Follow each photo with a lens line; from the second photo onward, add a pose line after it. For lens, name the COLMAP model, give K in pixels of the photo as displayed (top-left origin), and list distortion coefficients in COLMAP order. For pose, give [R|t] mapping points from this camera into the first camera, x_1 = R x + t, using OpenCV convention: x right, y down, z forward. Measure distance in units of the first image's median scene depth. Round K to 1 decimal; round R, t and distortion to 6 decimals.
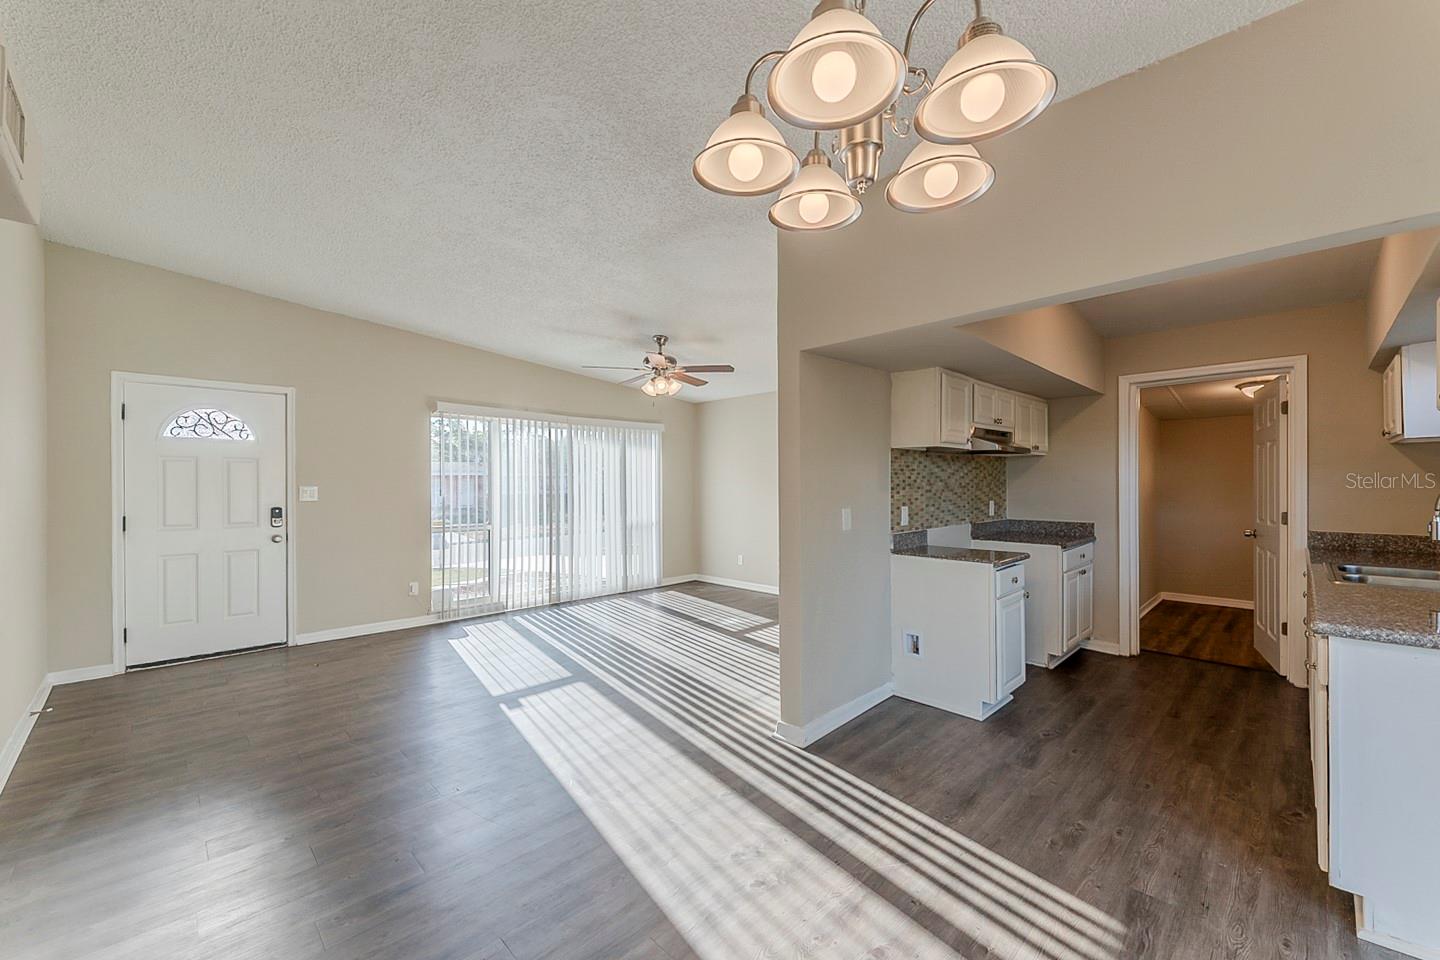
lens RADIAL K [[568.3, 0, 721.8], [0, 568.3, 483.2], [0, 0, 1]] dist [0.012402, -0.005016]
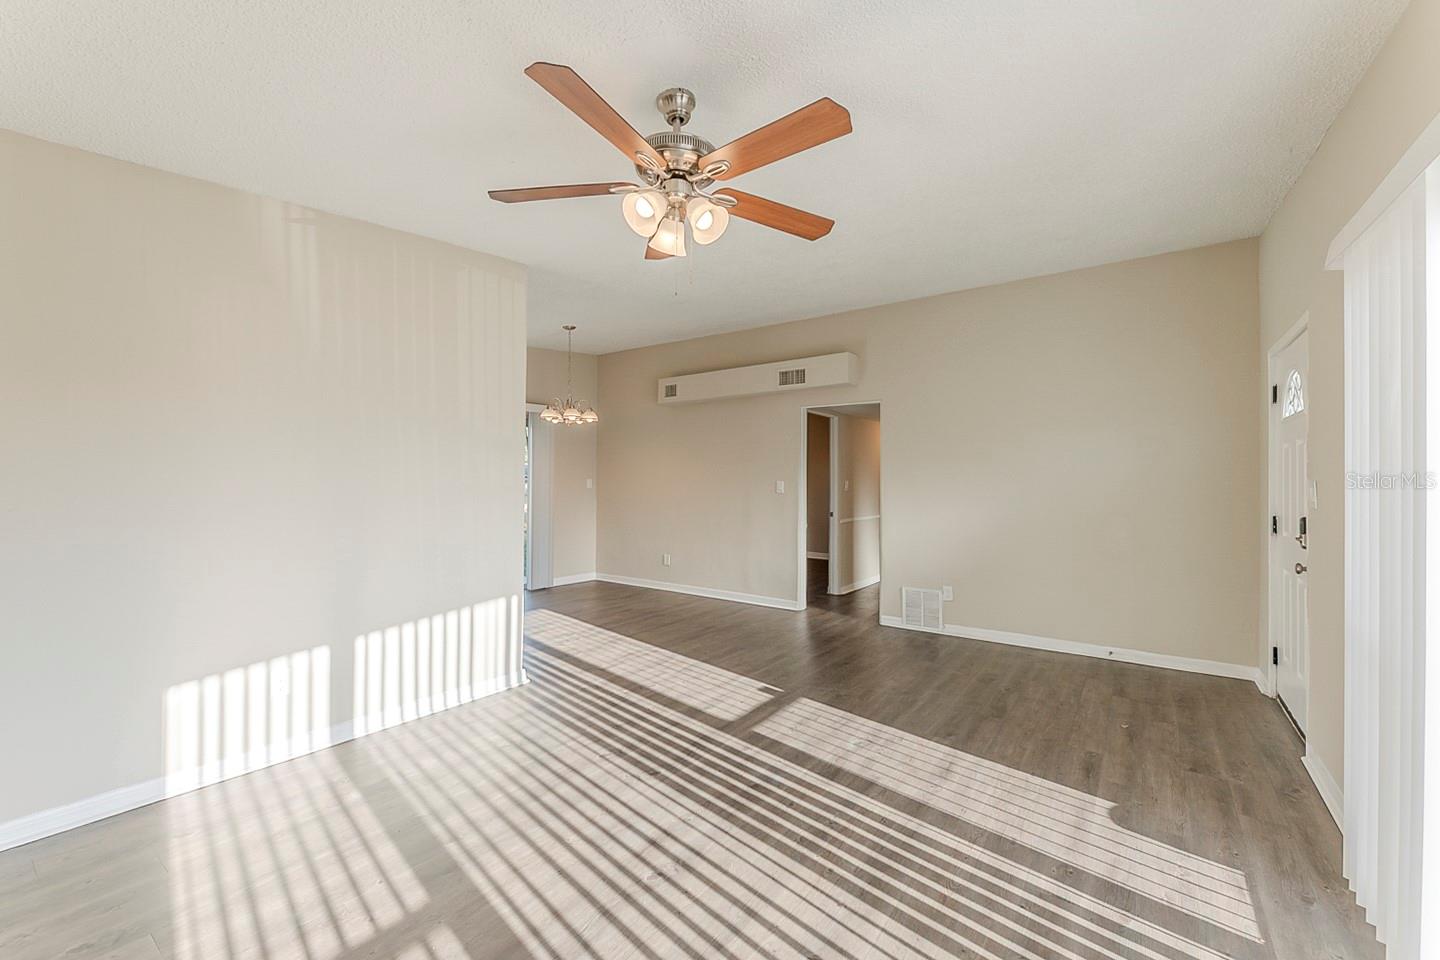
lens RADIAL K [[568.3, 0, 746.3], [0, 568.3, 489.8], [0, 0, 1]] dist [0.012402, -0.005016]
pose [[-0.980582, 0.000865, -0.196107, -0.092336], [-0.002187, 0.999880, 0.015348, 0.006594], [0.196096, 0.015479, -0.980462, 1.592294]]
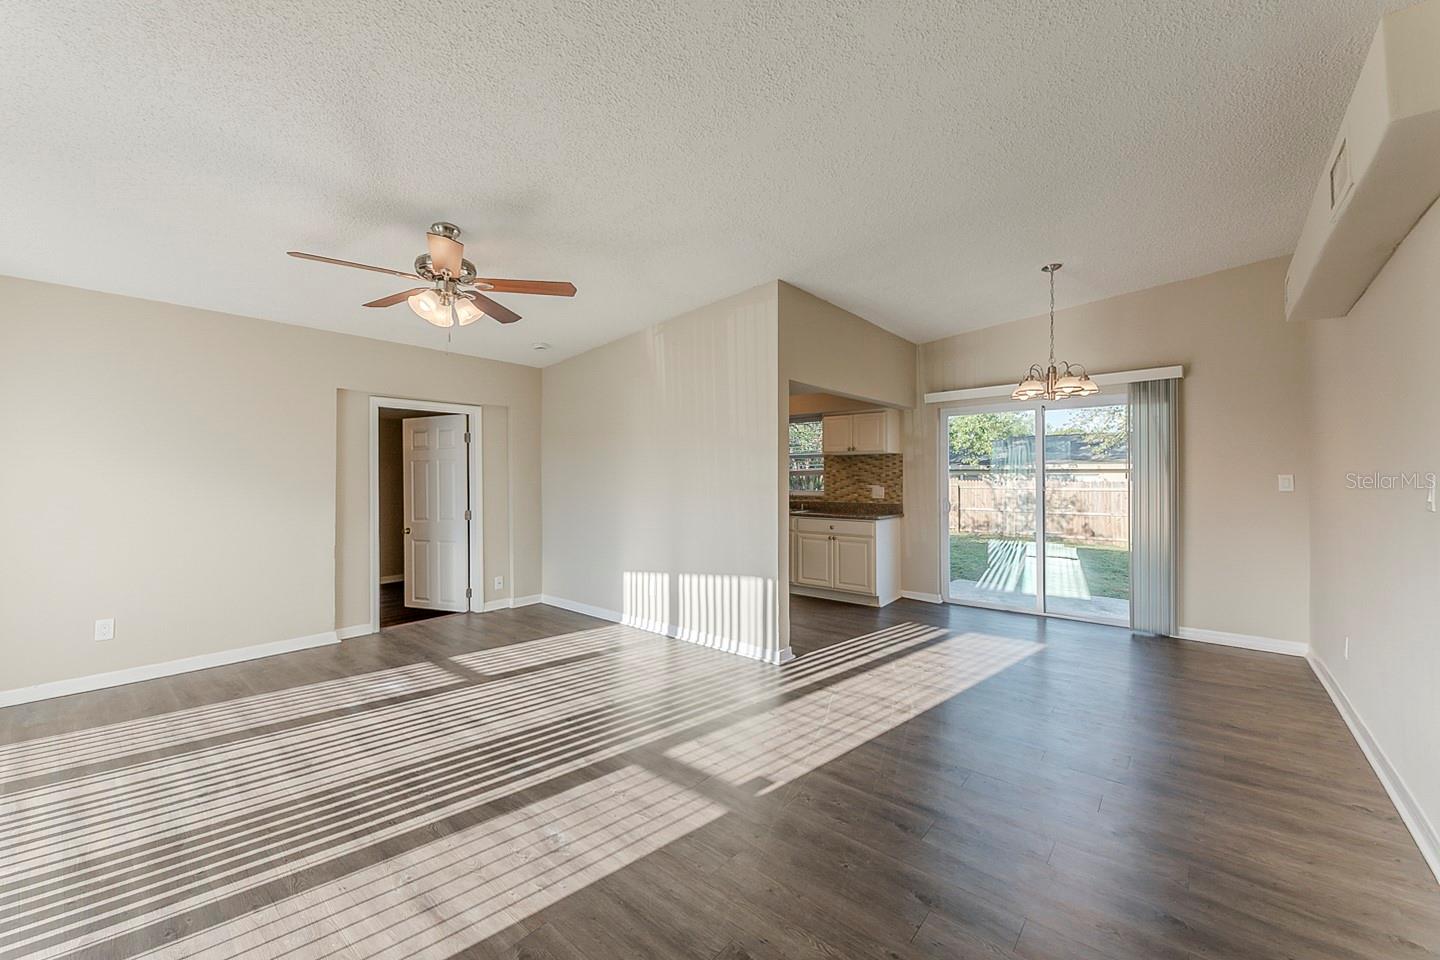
lens RADIAL K [[568.3, 0, 720.8], [0, 568.3, 479.3], [0, 0, 1]] dist [0.012402, -0.005016]
pose [[-0.097837, -0.002882, 0.995198, -0.844396], [-0.000567, 0.999996, 0.002840, 0.006921], [-0.995202, -0.000286, -0.097838, 0.877981]]
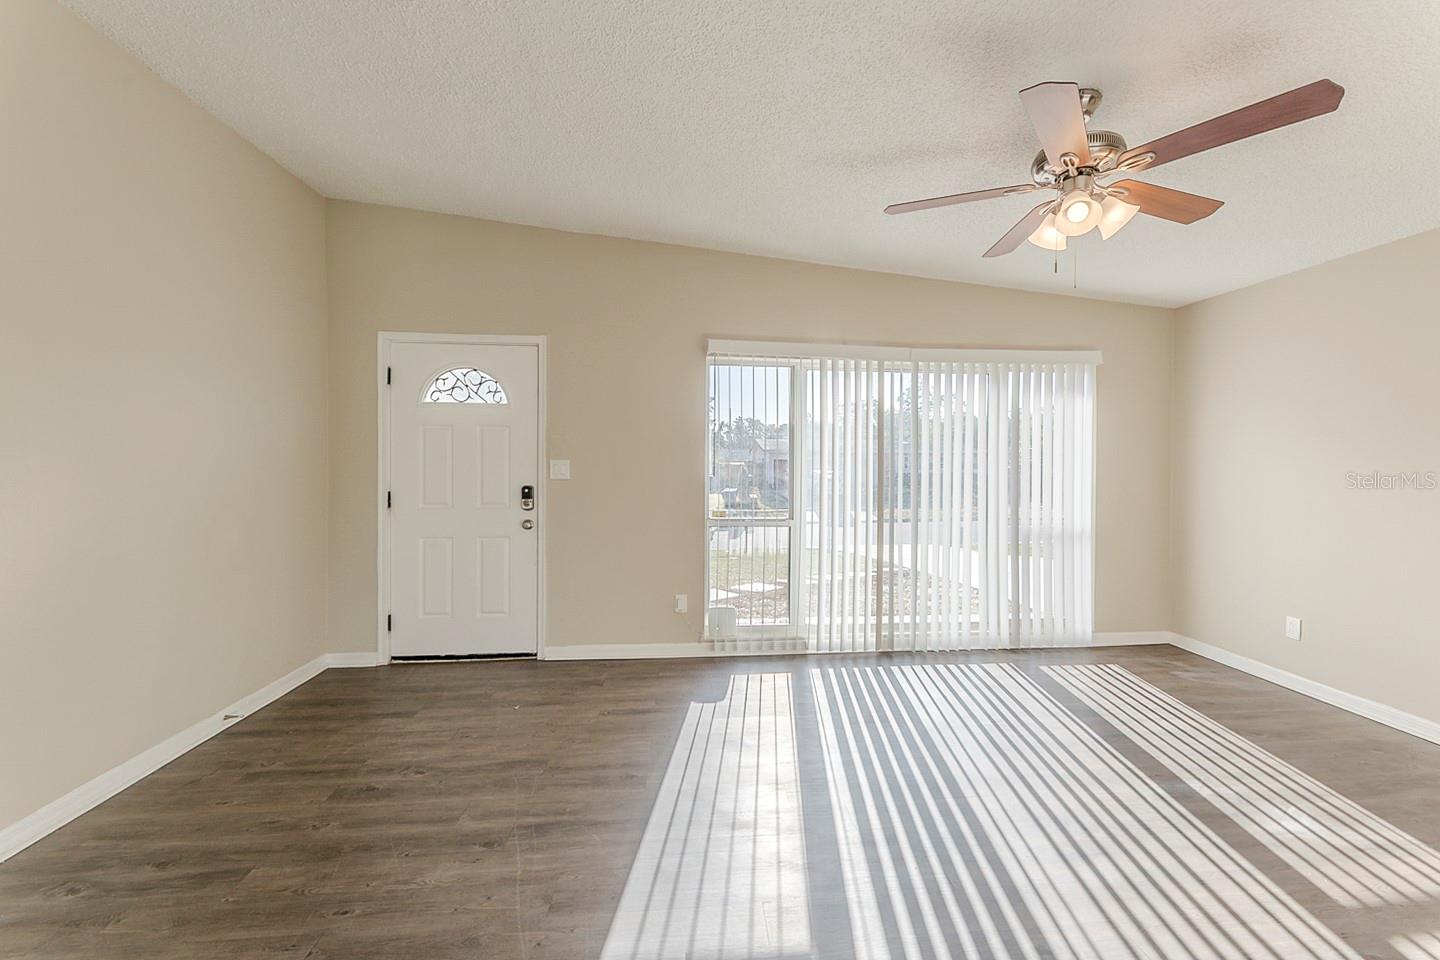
lens RADIAL K [[579.3, 0, 733.0], [0, 579.3, 467.4], [0, 0, 1]] dist [0.014115, -0.001083]
pose [[0.776639, 0.013353, -0.629804, -0.038185], [-0.005864, 0.999885, 0.013968, 0.003378], [0.629918, -0.007155, 0.776629, 0.590638]]
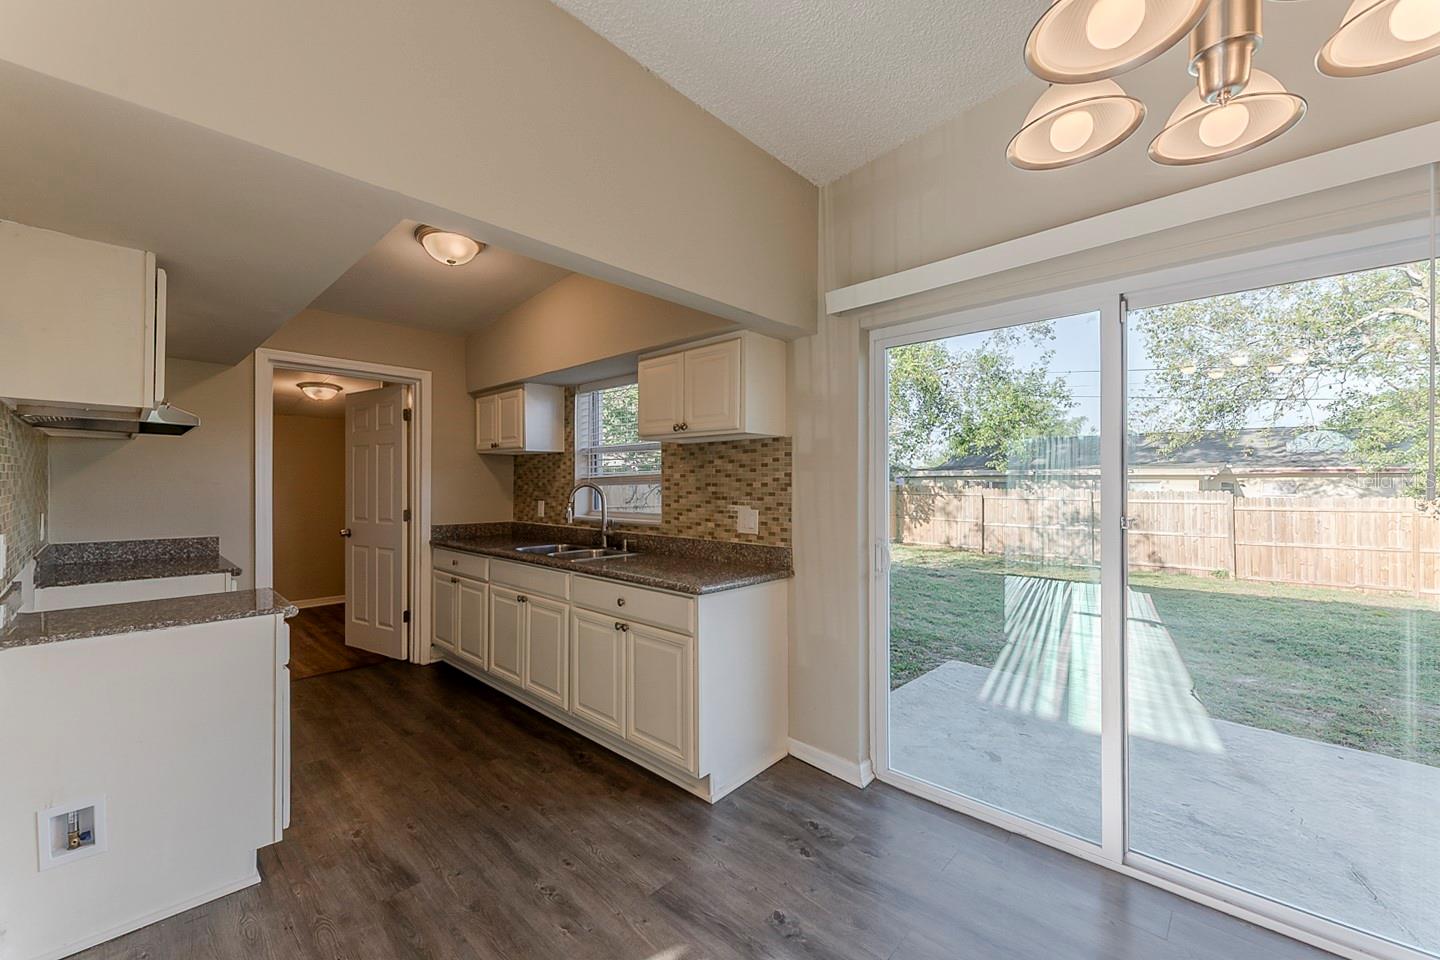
lens RADIAL K [[568.3, 0, 715.6], [0, 568.3, 481.0], [0, 0, 1]] dist [0.012402, -0.005016]
pose [[-0.033613, 0.007843, 0.999404, -0.117349], [-0.002128, 0.999966, -0.007919, 0.002050], [-0.999433, -0.002393, -0.033596, 0.398475]]
